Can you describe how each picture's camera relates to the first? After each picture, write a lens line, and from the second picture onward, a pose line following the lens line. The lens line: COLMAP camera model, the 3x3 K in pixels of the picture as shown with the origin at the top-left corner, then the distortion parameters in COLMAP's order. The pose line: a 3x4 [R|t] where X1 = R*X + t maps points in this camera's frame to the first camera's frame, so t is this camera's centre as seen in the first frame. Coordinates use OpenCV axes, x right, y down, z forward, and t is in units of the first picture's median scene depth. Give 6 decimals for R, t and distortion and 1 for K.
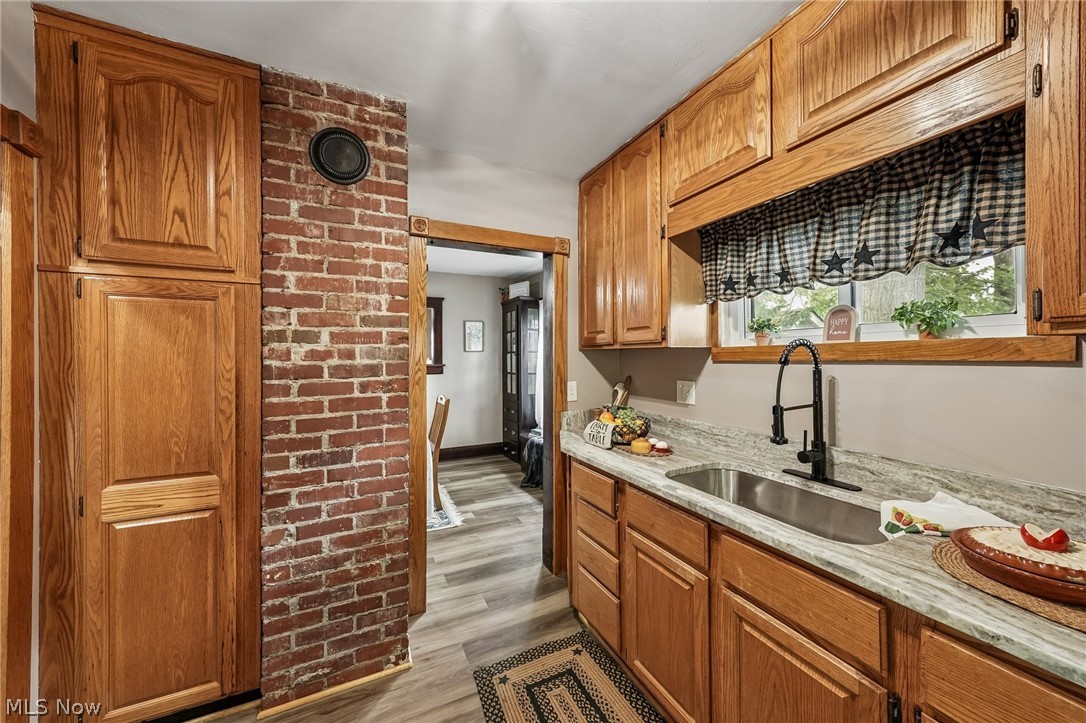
lens RADIAL K [[398.4, 0, 545.3], [0, 398.4, 355.9], [0, 0, 1]] dist [0.003409, 0.000110]
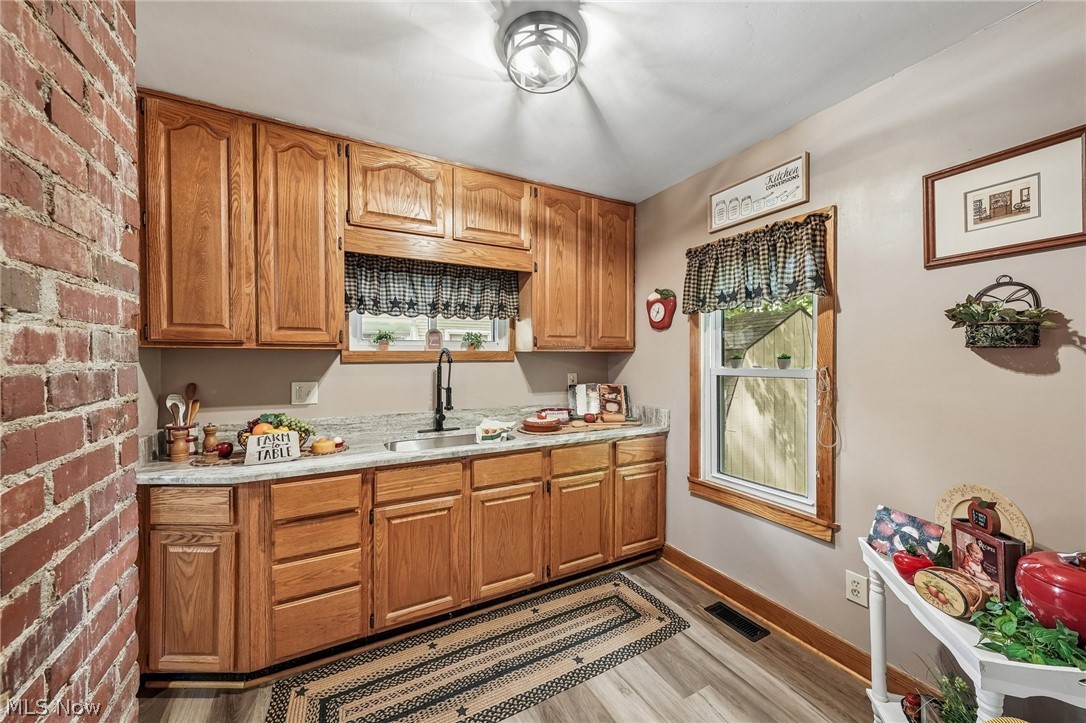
lens RADIAL K [[398.4, 0, 544.6], [0, 398.4, 360.9], [0, 0, 1]] dist [0.003409, 0.000110]
pose [[-0.058220, -0.000648, 0.998304, -0.928783], [0.000535, 1.000000, 0.000680, 0.010156], [-0.998304, 0.000574, -0.058220, 0.574283]]
